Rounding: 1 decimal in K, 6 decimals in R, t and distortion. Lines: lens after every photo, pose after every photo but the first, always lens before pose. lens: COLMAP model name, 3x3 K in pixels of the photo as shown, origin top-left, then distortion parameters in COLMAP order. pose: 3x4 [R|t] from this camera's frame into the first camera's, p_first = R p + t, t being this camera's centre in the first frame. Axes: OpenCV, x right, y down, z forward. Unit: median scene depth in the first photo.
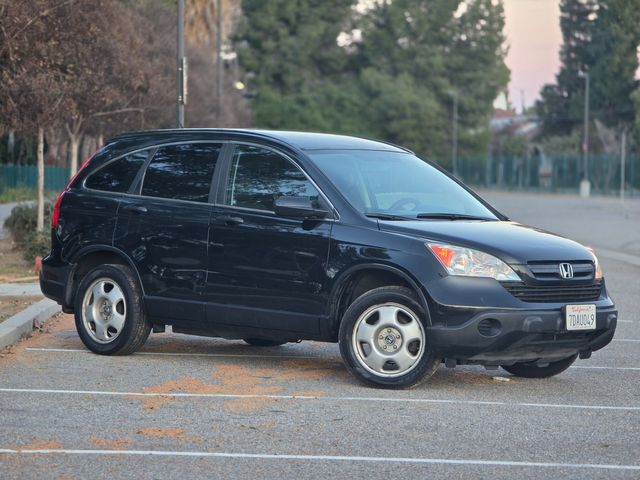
lens RADIAL K [[2152.1, 0, 320.0], [0, 2152.1, 240.0], [0, 0, 1]] dist [0.237541, 5.017881]
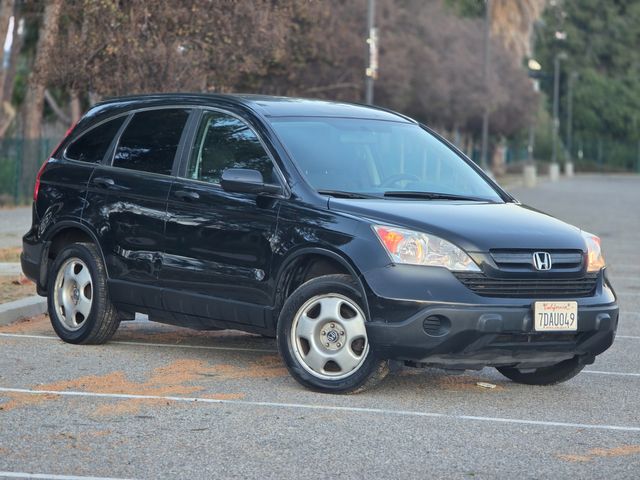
lens RADIAL K [[2152.1, 0, 320.0], [0, 2152.1, 240.0], [0, 0, 1]] dist [0.237541, 5.017881]
pose [[0.985748, 0.021157, -0.166892, 0.170074], [-0.019939, 0.999761, 0.008970, 0.000007], [0.167042, -0.005515, 0.985934, 0.146514]]
